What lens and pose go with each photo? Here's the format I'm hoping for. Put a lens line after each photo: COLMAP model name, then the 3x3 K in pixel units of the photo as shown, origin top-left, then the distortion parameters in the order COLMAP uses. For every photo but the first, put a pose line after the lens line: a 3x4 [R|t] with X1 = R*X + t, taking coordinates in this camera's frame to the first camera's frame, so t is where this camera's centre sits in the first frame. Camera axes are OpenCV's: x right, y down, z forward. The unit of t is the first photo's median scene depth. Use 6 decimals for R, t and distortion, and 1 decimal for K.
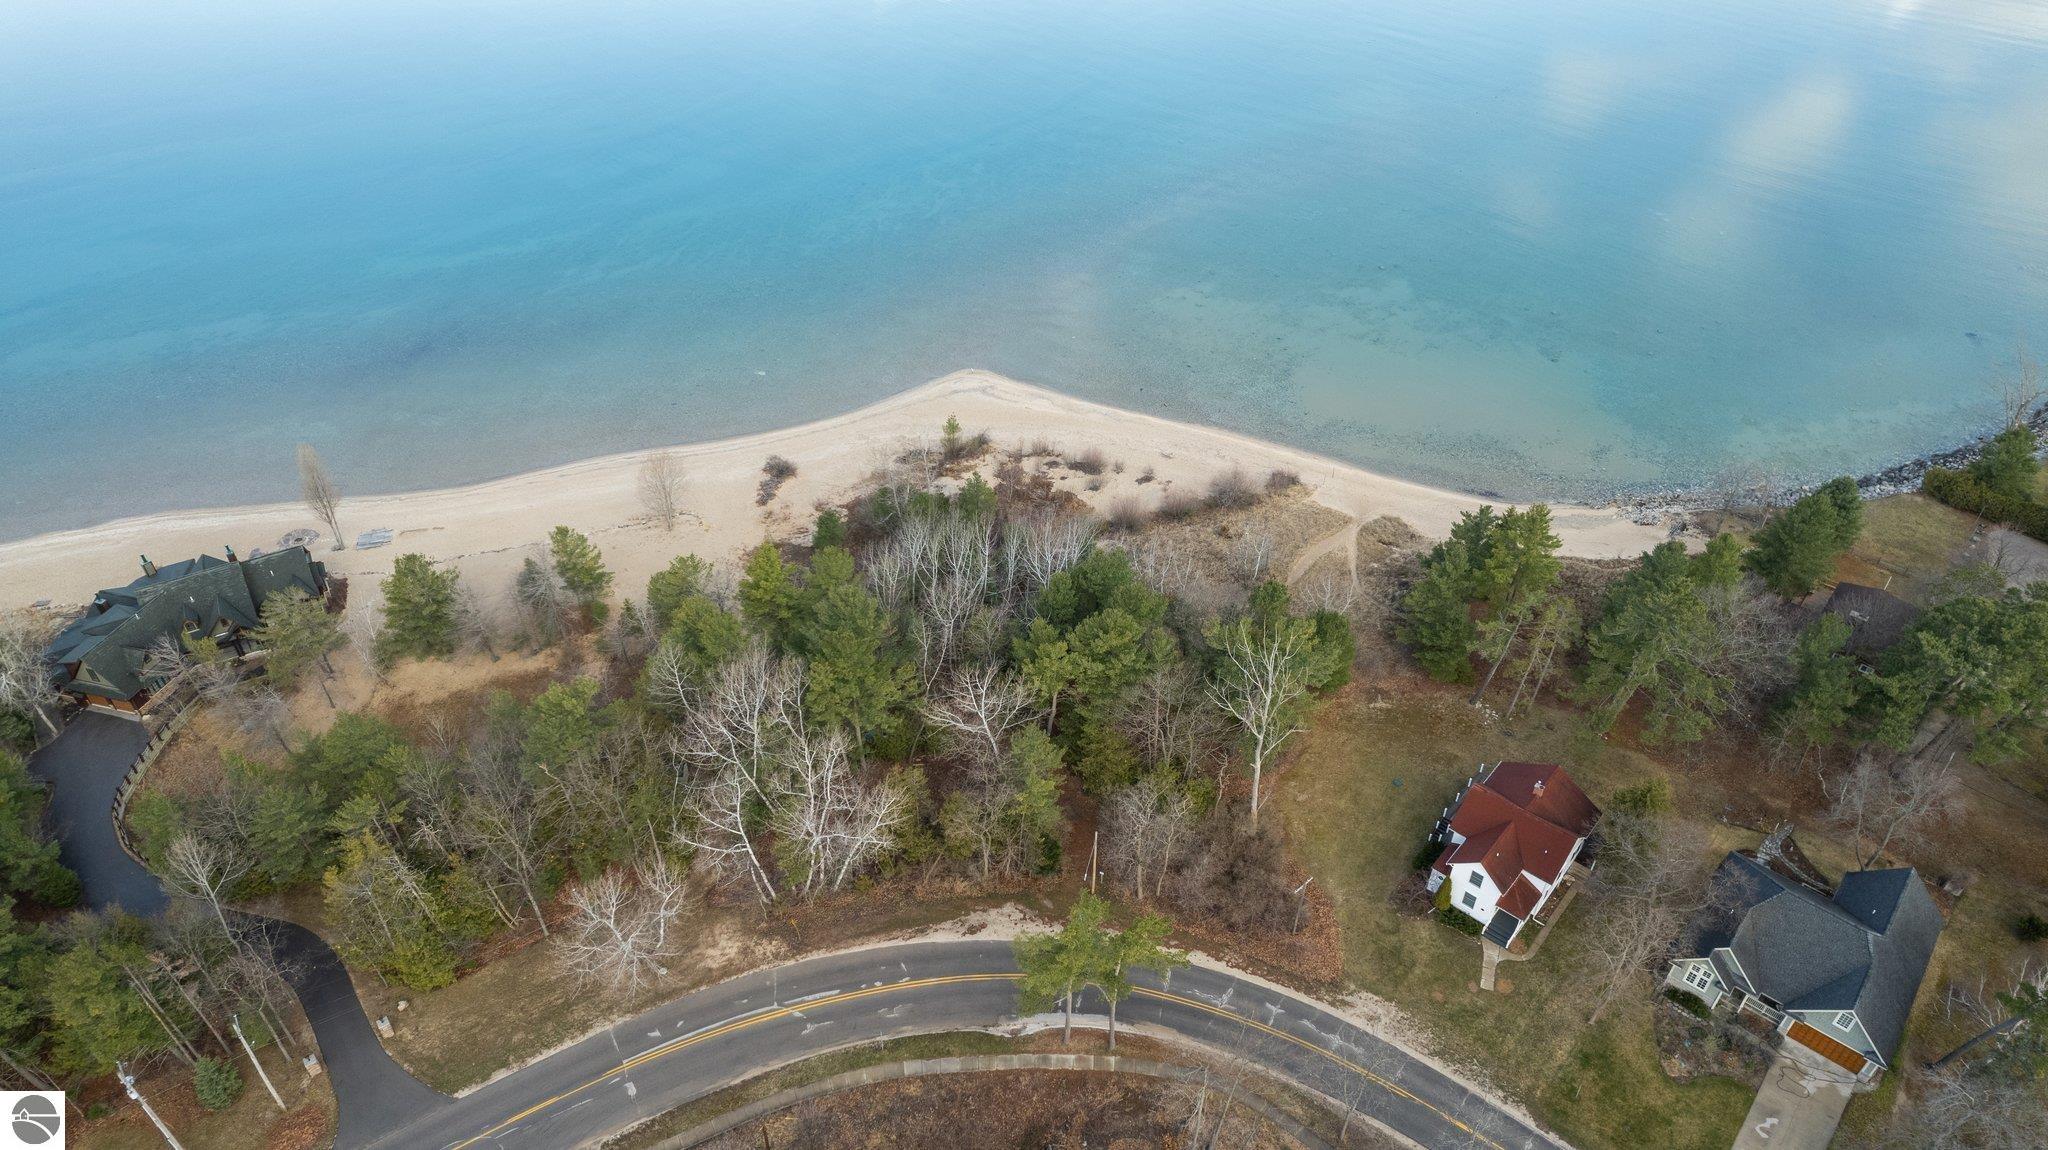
lens RADIAL K [[1351.3, 0, 1029.4], [0, 1351.3, 513.1], [0, 0, 1]] dist [-0.058434, 0.039729]
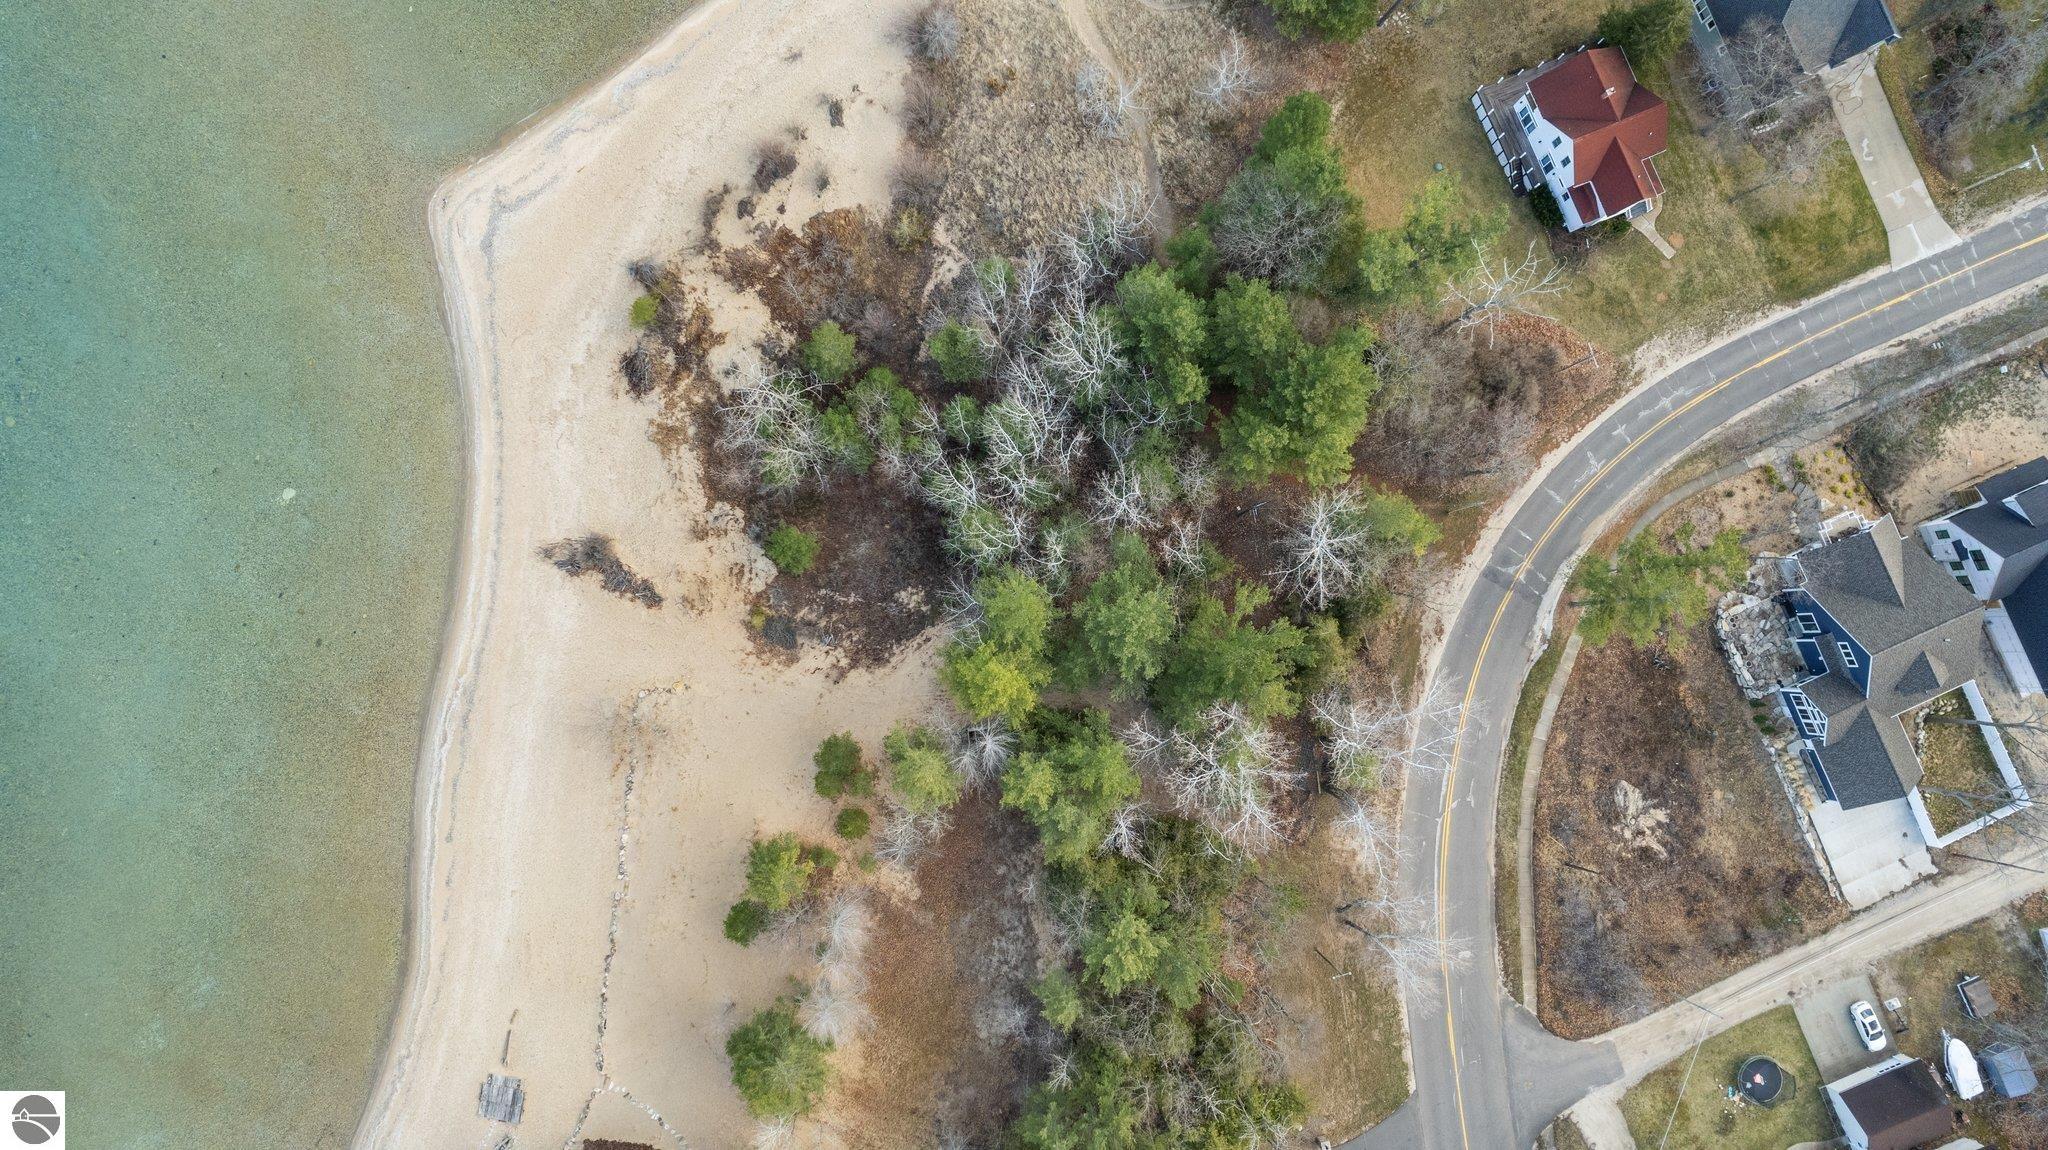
lens RADIAL K [[1366.4, 0, 1033.8], [0, 1366.4, 584.0], [0, 0, 1]] dist [-0.059134, 0.042471]
pose [[0.431838, -0.899700, 0.063681, -0.226473], [0.490323, 0.293432, 0.820659, -0.786292], [-0.757033, -0.323168, 0.567859, 0.658487]]
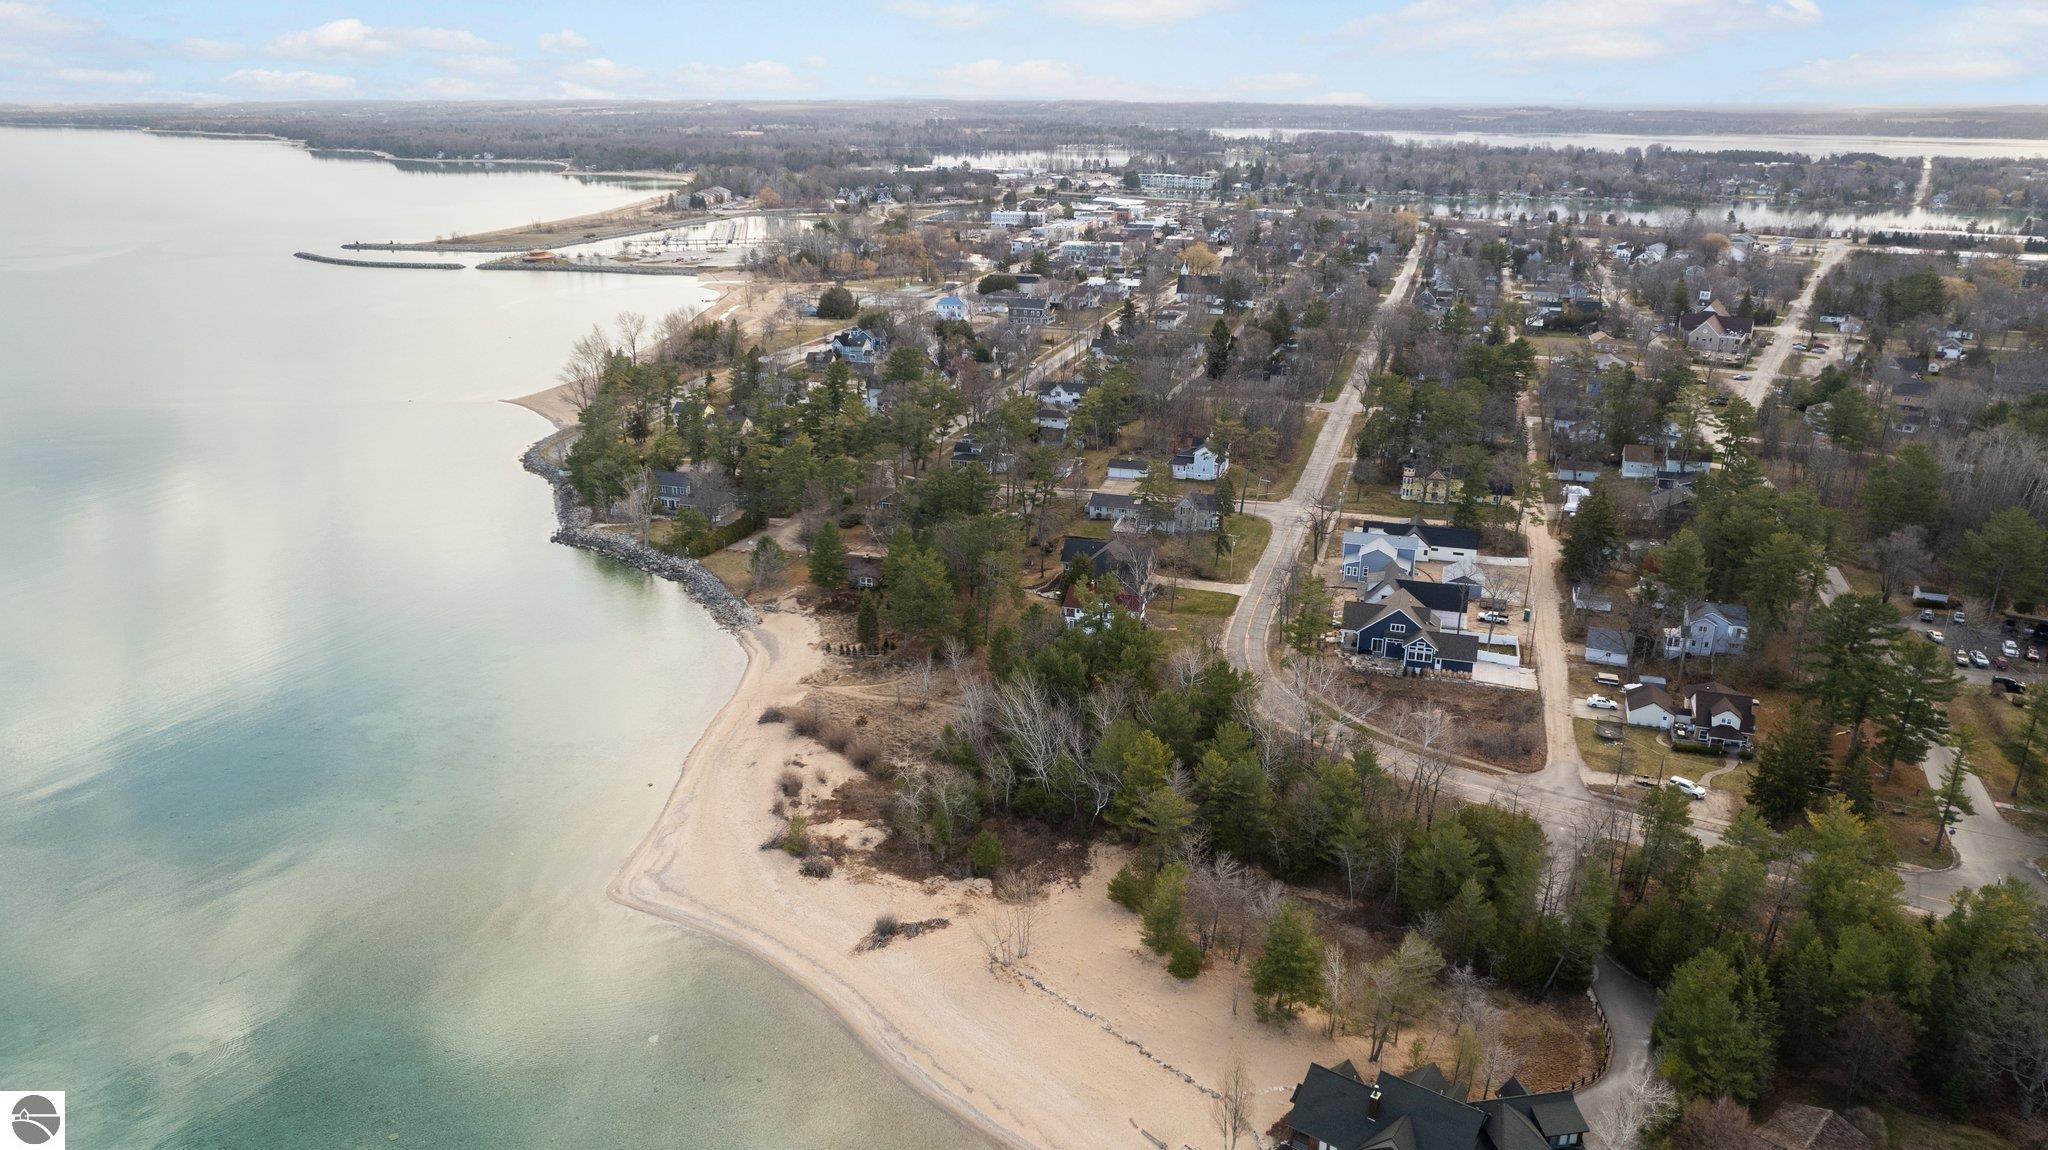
lens RADIAL K [[1380.2, 0, 1031.5], [0, 1380.2, 578.0], [0, 0, 1]] dist [-0.053556, 0.021560]
pose [[-0.402419, -0.306143, 0.862749, -1.524720], [0.526105, 0.693913, 0.491628, -0.964733], [-0.749181, 0.651737, -0.118181, 1.390529]]
